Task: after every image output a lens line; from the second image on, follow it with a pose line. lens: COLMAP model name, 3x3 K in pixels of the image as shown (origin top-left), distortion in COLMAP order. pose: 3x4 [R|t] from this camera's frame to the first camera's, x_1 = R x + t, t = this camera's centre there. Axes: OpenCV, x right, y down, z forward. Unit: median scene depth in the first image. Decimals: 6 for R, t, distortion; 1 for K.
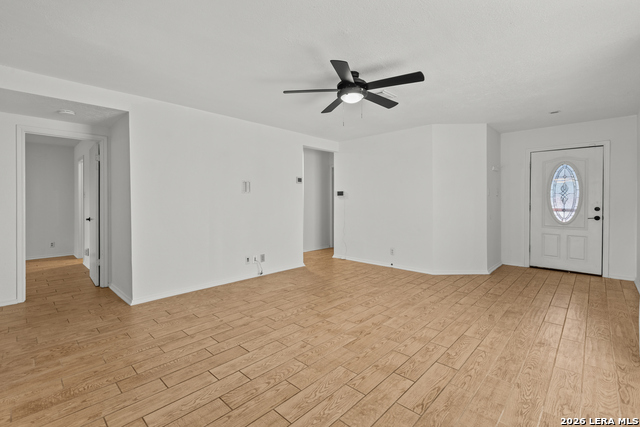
lens RADIAL K [[290.5, 0, 317.1], [0, 290.5, 201.3], [0, 0, 1]] dist [-0.000953, -0.000538]
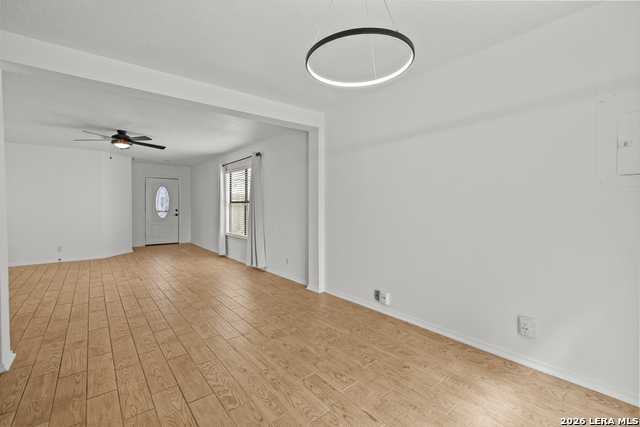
lens RADIAL K [[285.3, 0, 312.9], [0, 285.3, 217.3], [0, 0, 1]] dist [-0.000020, -0.000035]
pose [[0.143515, -0.036089, 0.988990, -1.220229], [0.002050, 0.999344, 0.036169, 0.008165], [-0.989646, -0.003163, 0.143495, -0.308295]]
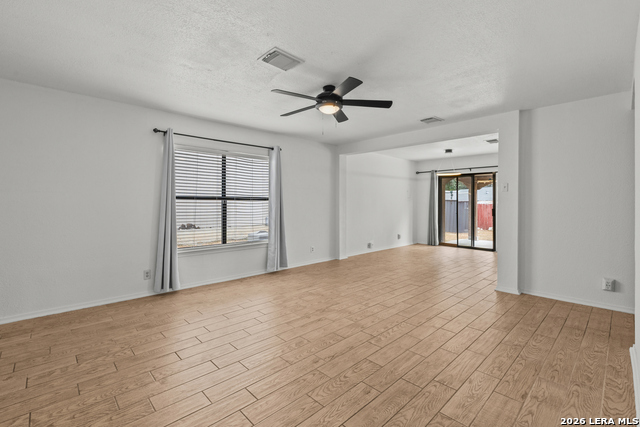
lens RADIAL K [[290.5, 0, 317.1], [0, 290.5, 201.3], [0, 0, 1]] dist [-0.000953, -0.000538]
pose [[-0.998783, 0.002059, 0.049285, 0.098465], [0.001775, 0.999982, -0.005799, -0.002177], [-0.049296, -0.005705, -0.998768, 1.857442]]
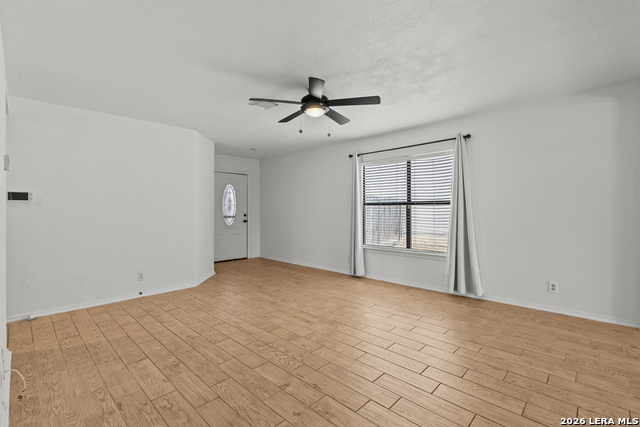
lens RADIAL K [[290.8, 0, 316.8], [0, 290.8, 212.0], [0, 0, 1]] dist [-0.008897, -0.000202]
pose [[0.006171, -0.005954, 0.999963, -0.832089], [0.008077, 0.999950, 0.005904, 0.004364], [-0.999948, 0.008040, 0.006219, 0.877387]]
